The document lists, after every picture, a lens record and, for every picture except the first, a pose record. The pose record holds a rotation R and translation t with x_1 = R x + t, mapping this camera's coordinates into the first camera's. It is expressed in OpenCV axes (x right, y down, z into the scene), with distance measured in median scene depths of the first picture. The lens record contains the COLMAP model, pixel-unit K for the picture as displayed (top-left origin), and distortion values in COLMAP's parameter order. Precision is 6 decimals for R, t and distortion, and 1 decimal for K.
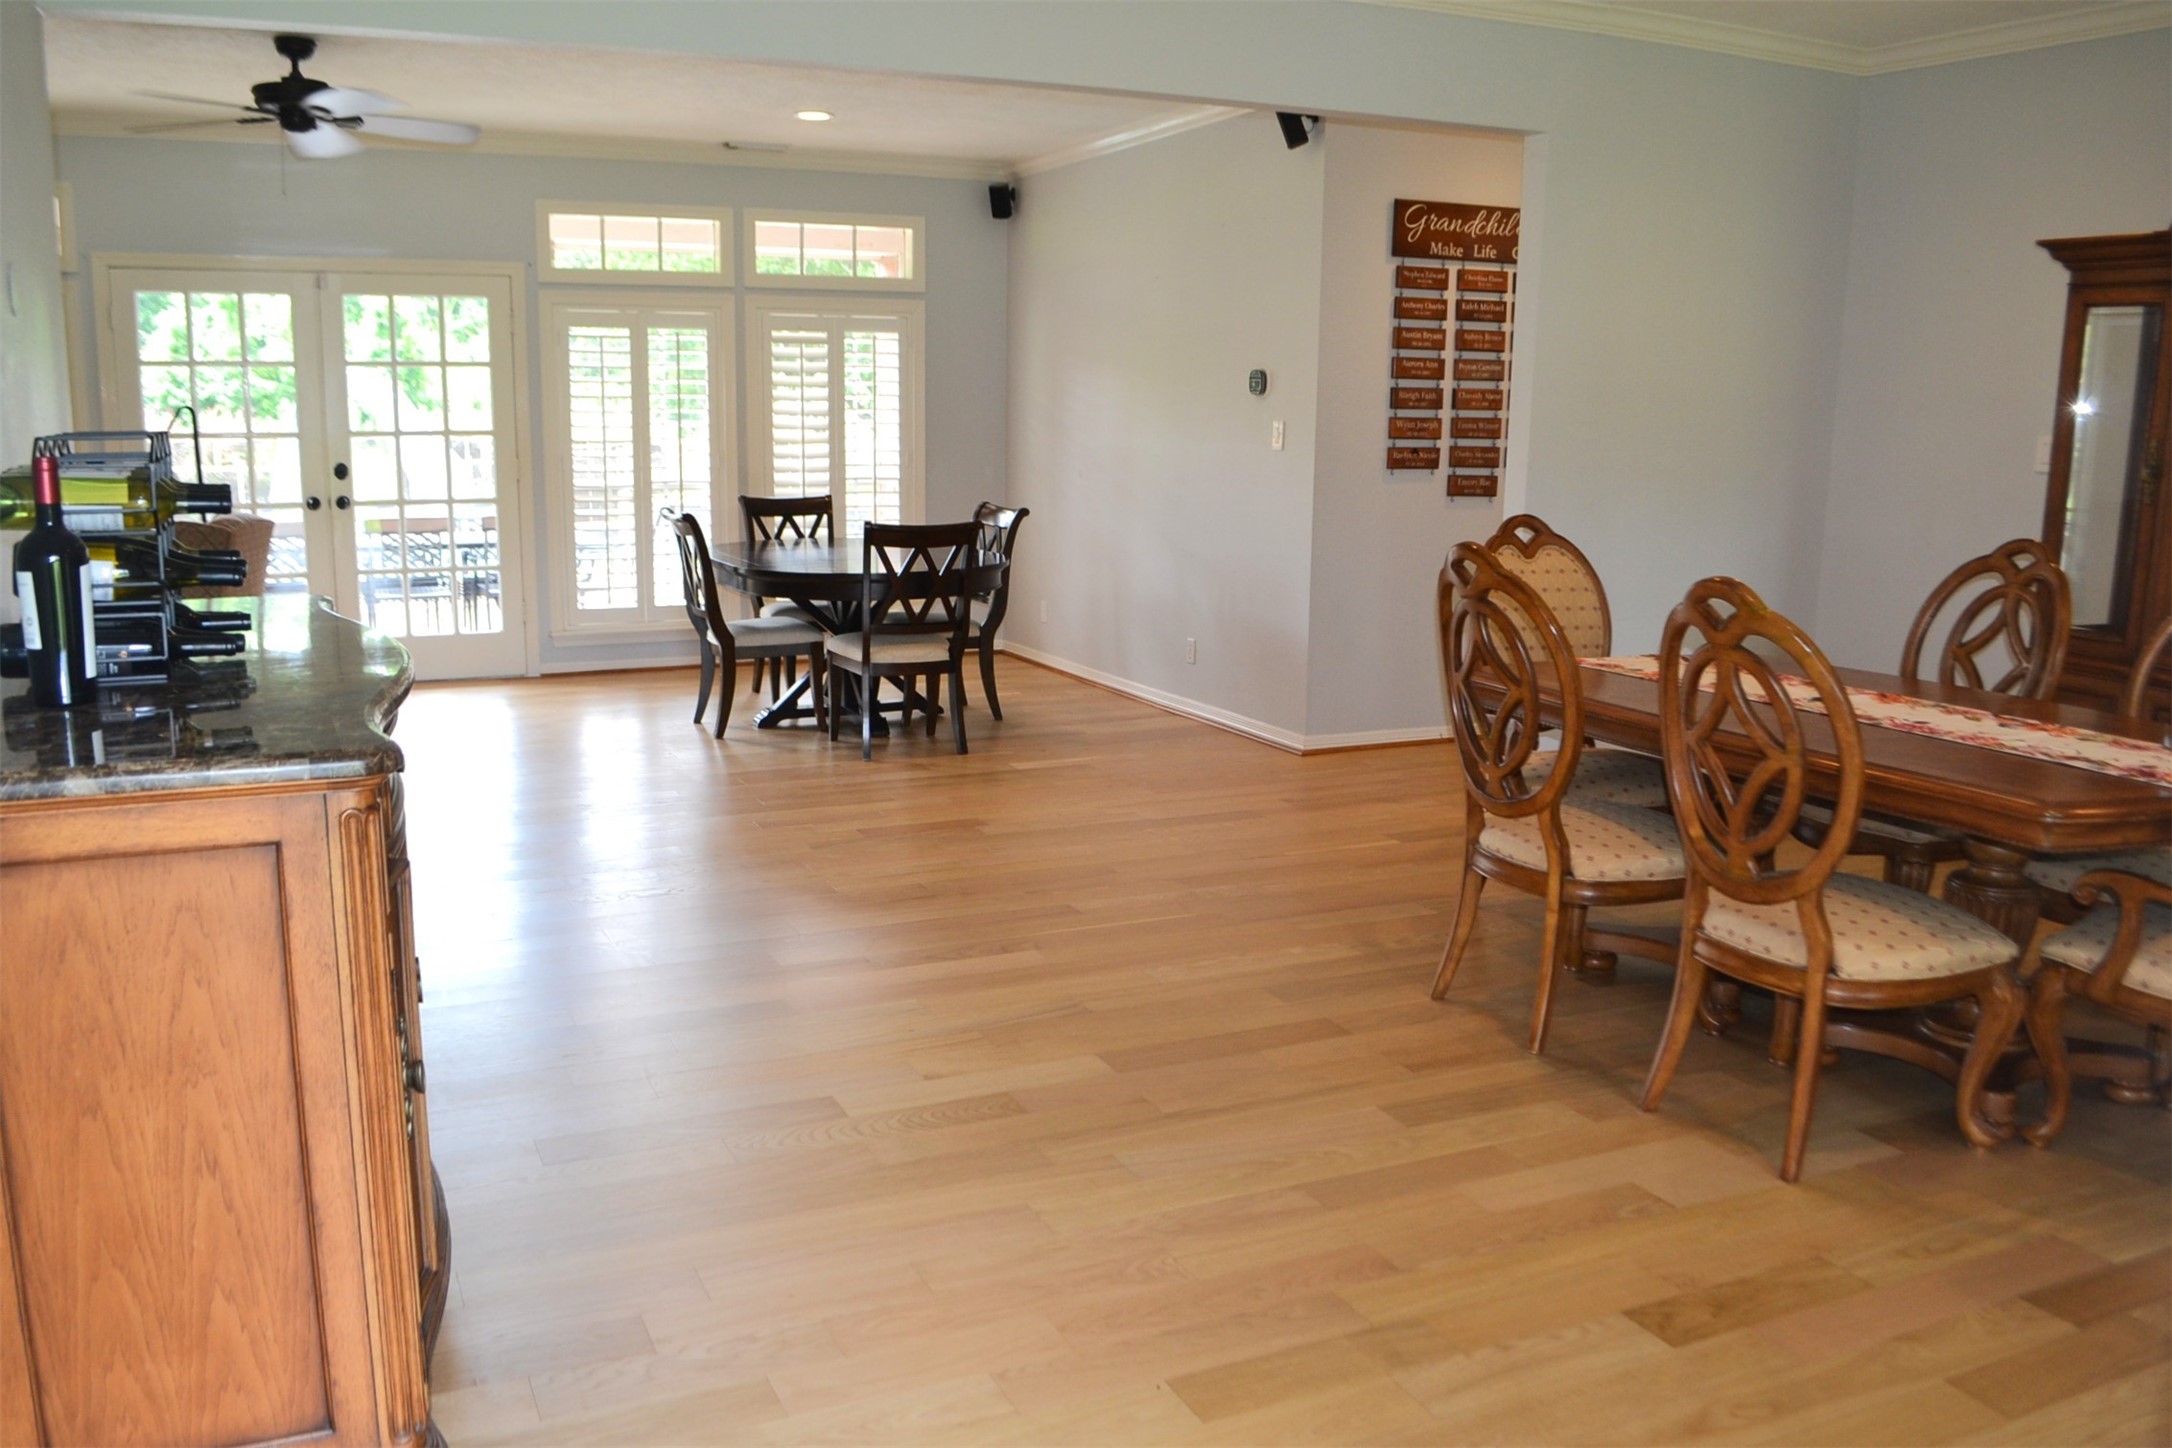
lens RADIAL K [[1790.8, 0, 1092.8], [0, 1790.8, 749.8], [0, 0, 1]] dist [-0.082319, 0.014418]
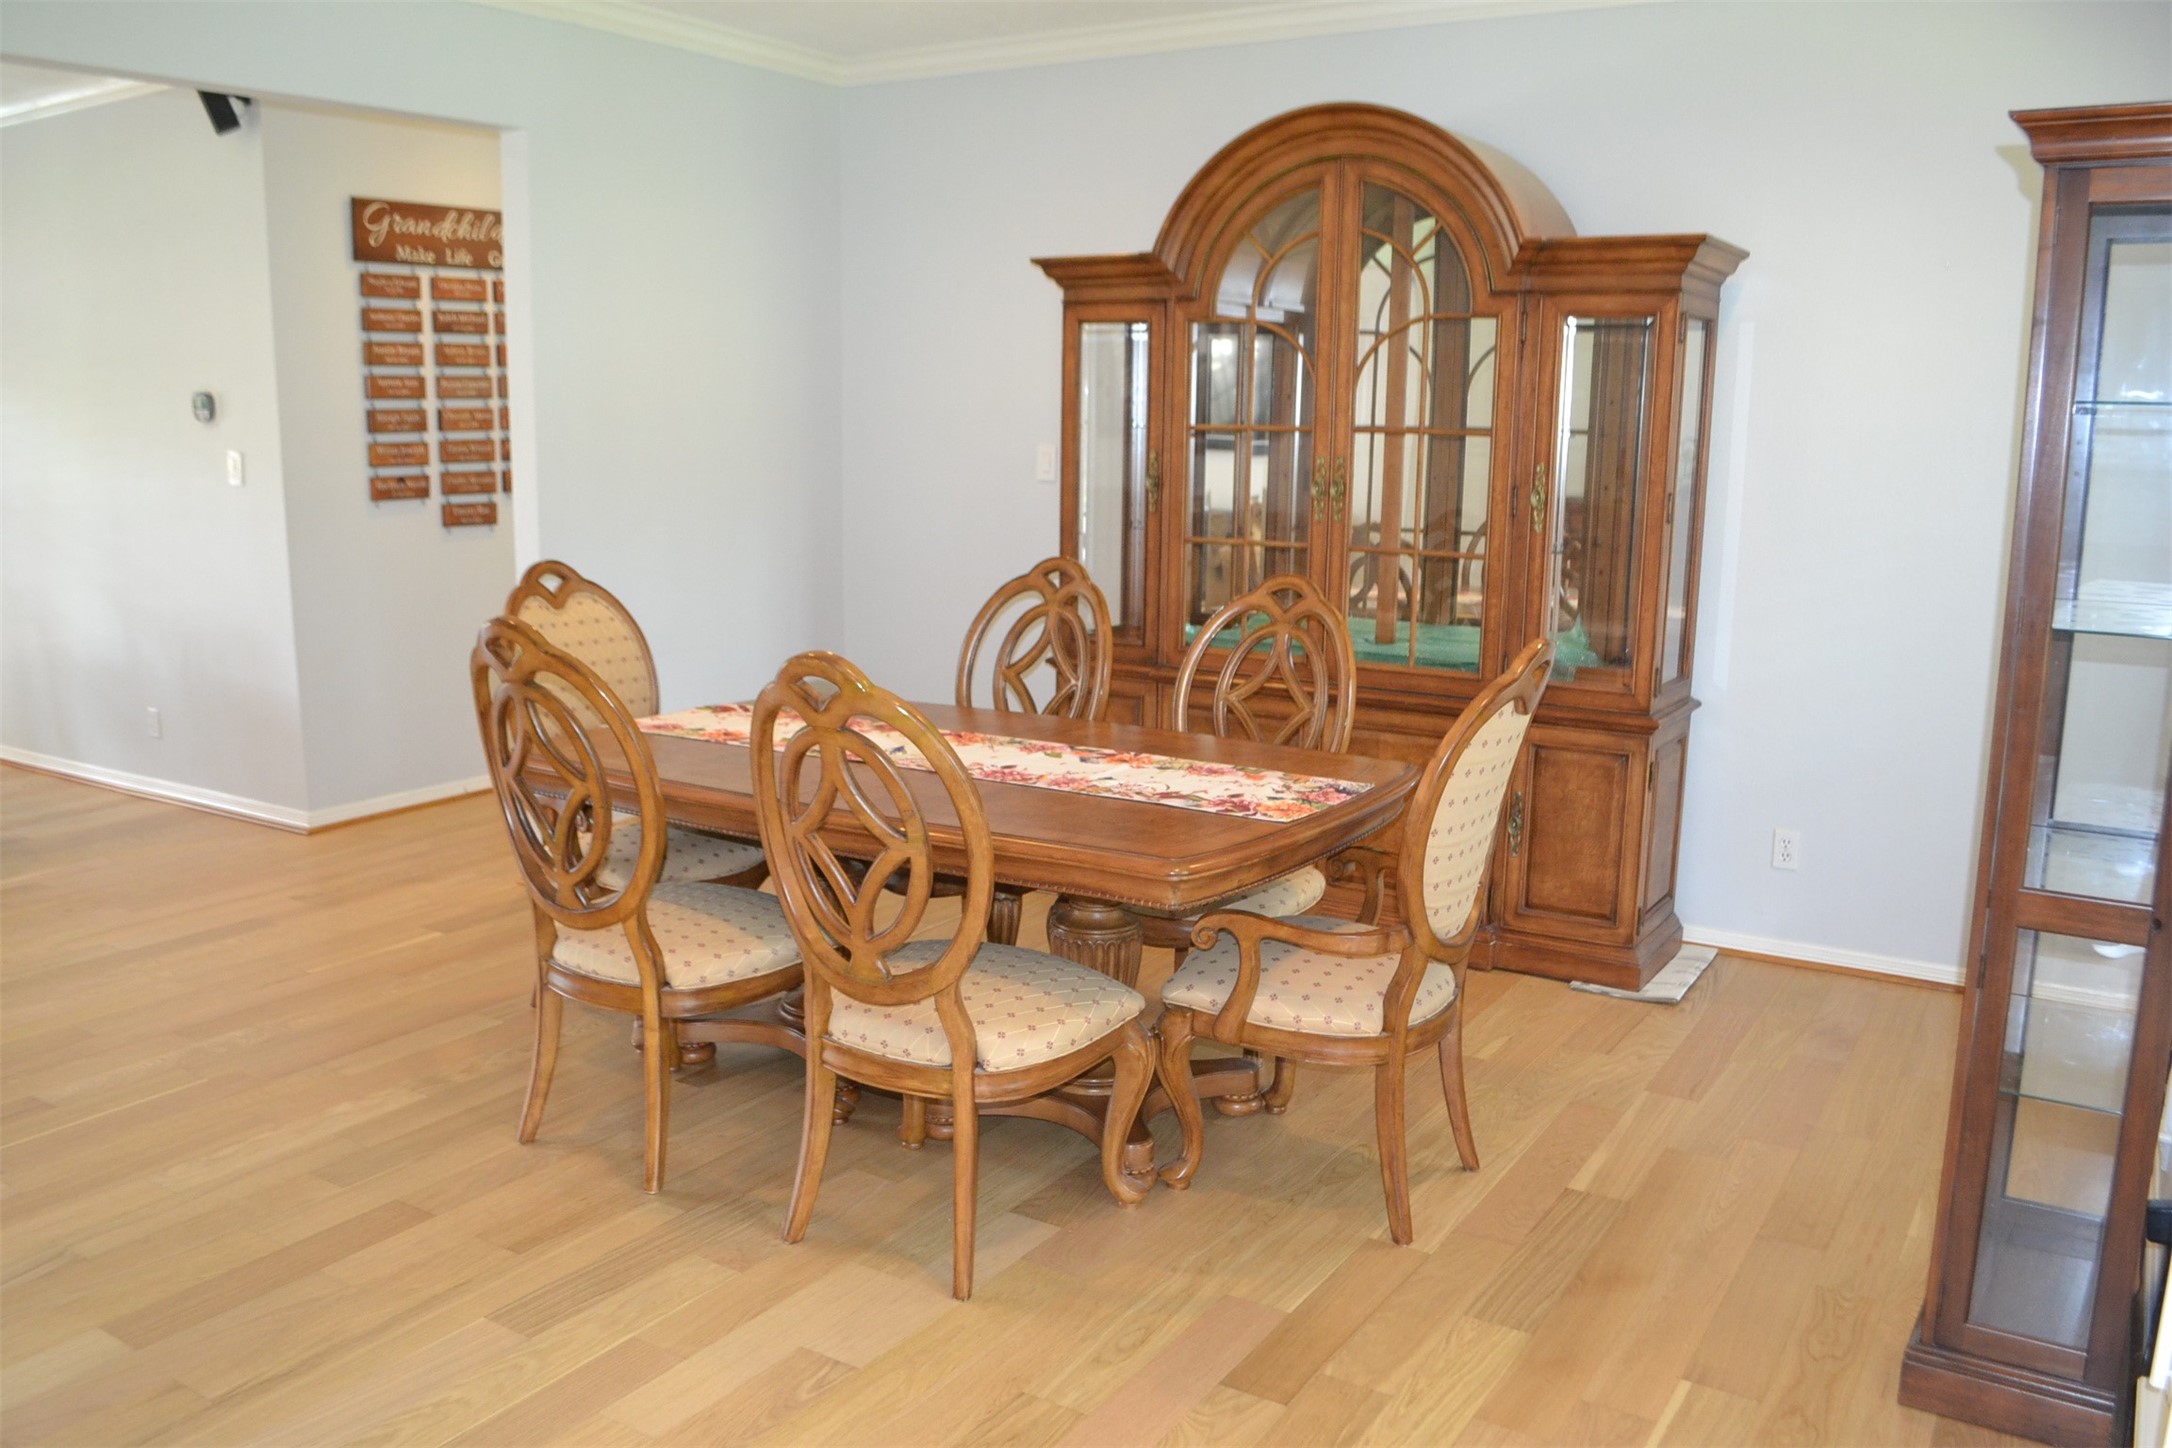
lens RADIAL K [[1733.7, 0, 1089.5], [0, 1733.7, 753.7], [0, 0, 1]] dist [-0.079123, 0.003036]
pose [[0.843043, -0.113751, 0.525680, 0.008175], [0.106438, 0.993334, 0.044250, -0.046123], [-0.527209, 0.018648, 0.849531, 0.131604]]
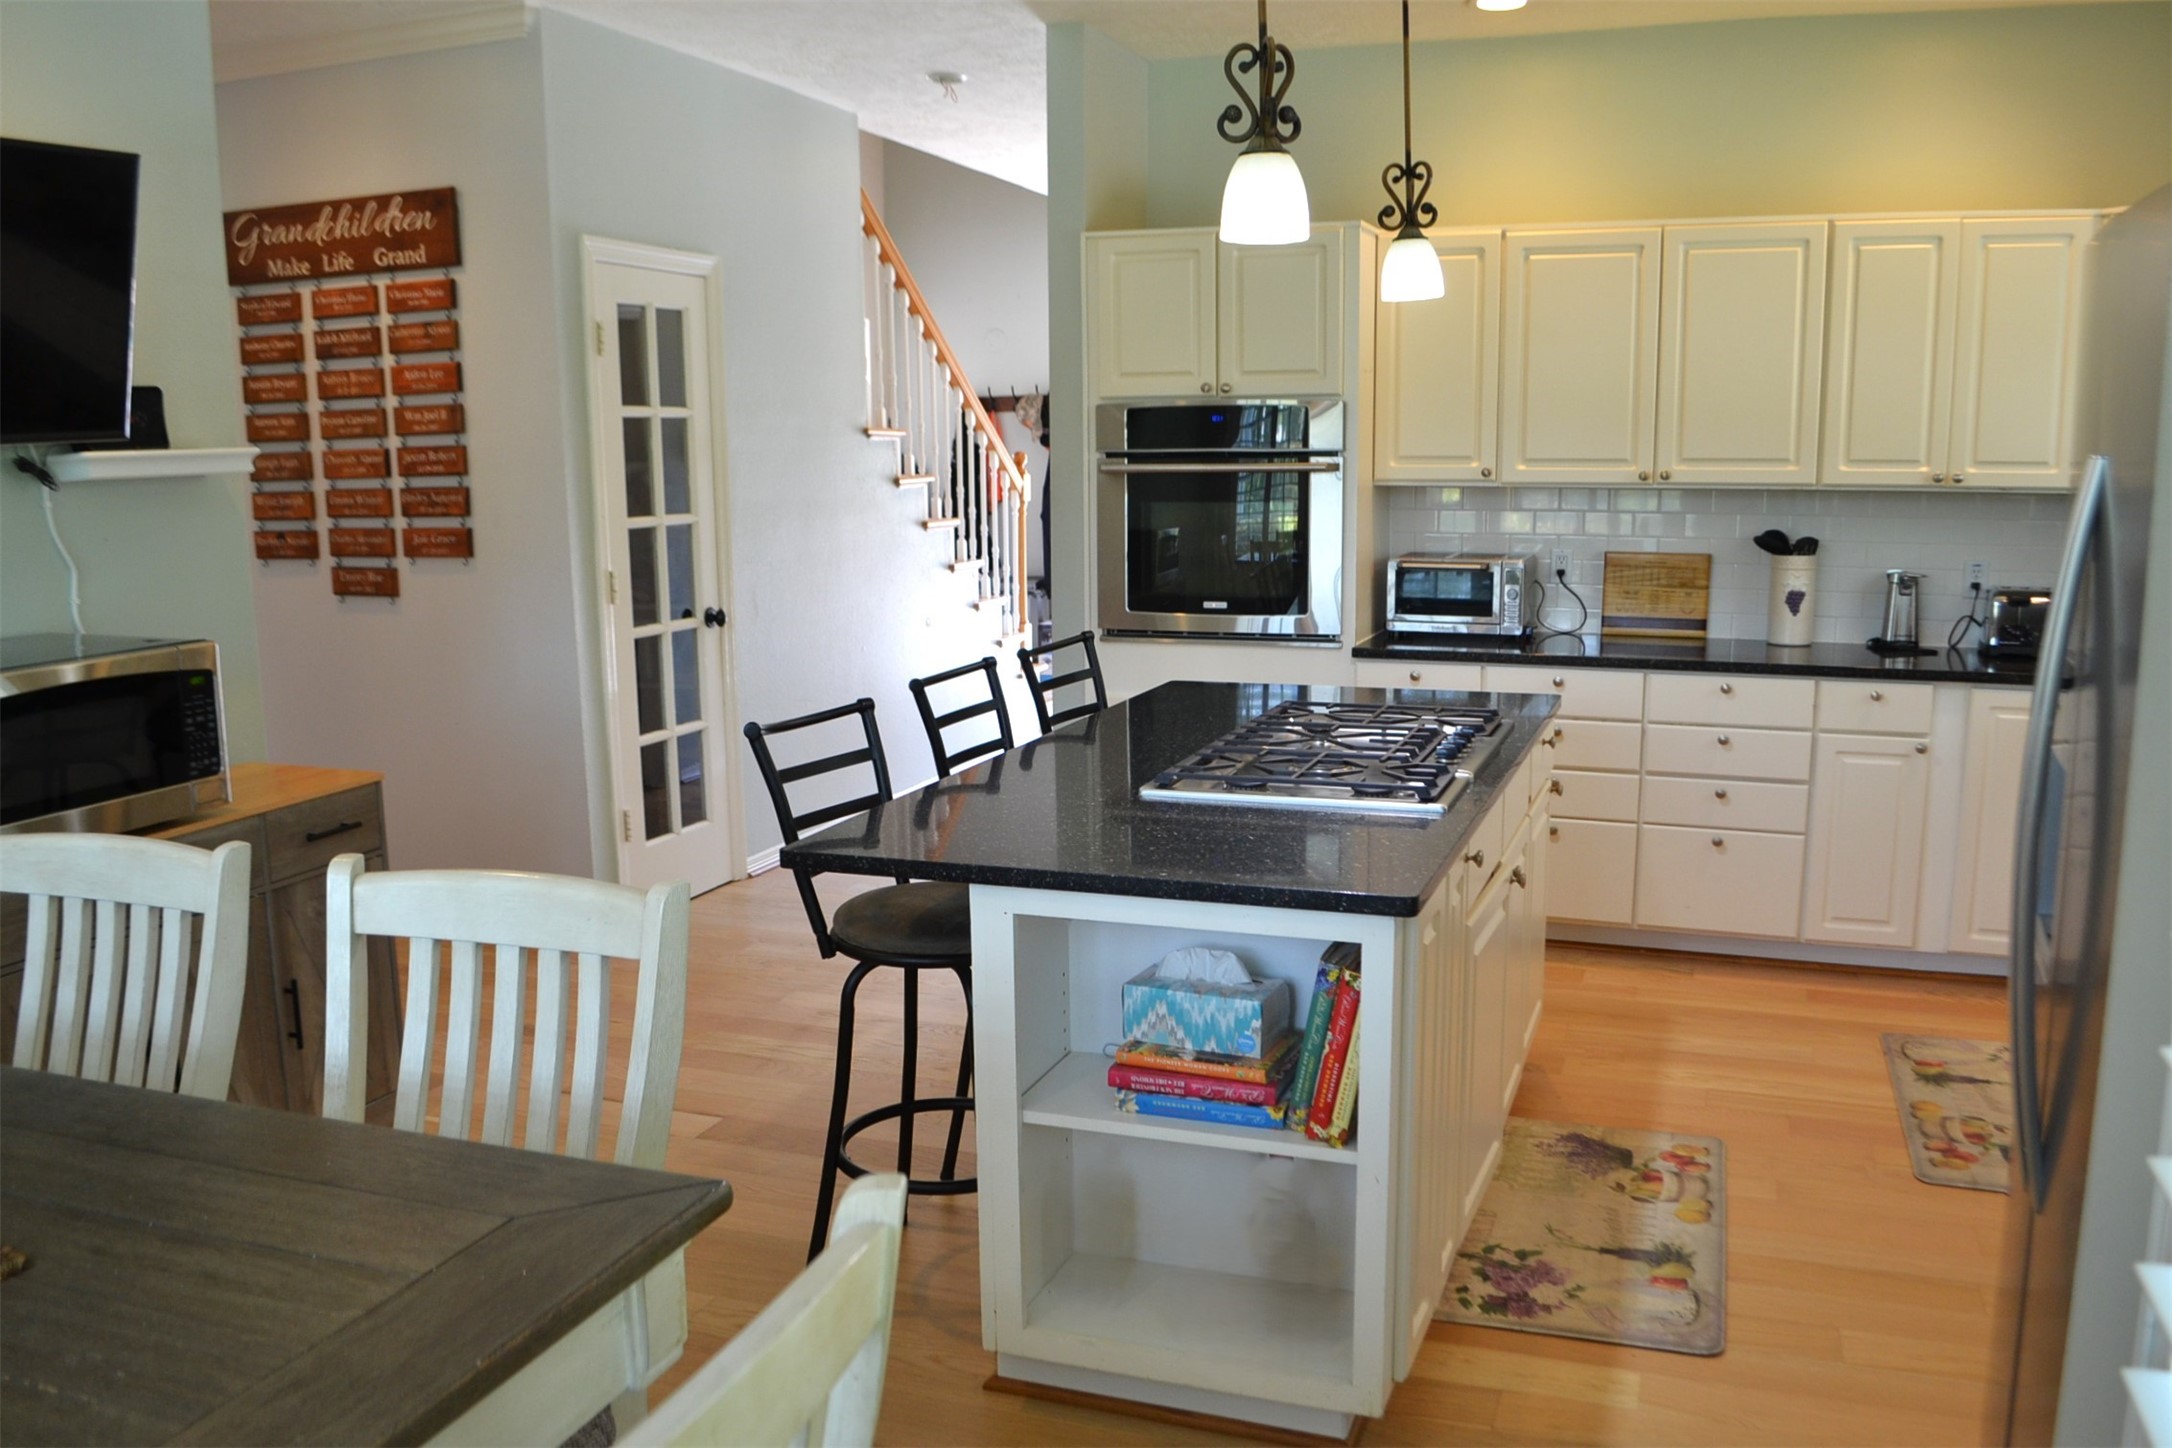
lens RADIAL K [[1733.7, 0, 1089.5], [0, 1733.7, 753.7], [0, 0, 1]] dist [-0.079123, 0.003036]
pose [[0.706685, 0.098768, -0.700601, 1.348454], [-0.109178, 0.993571, 0.029943, -0.192160], [0.699054, 0.055330, 0.712925, 1.039355]]
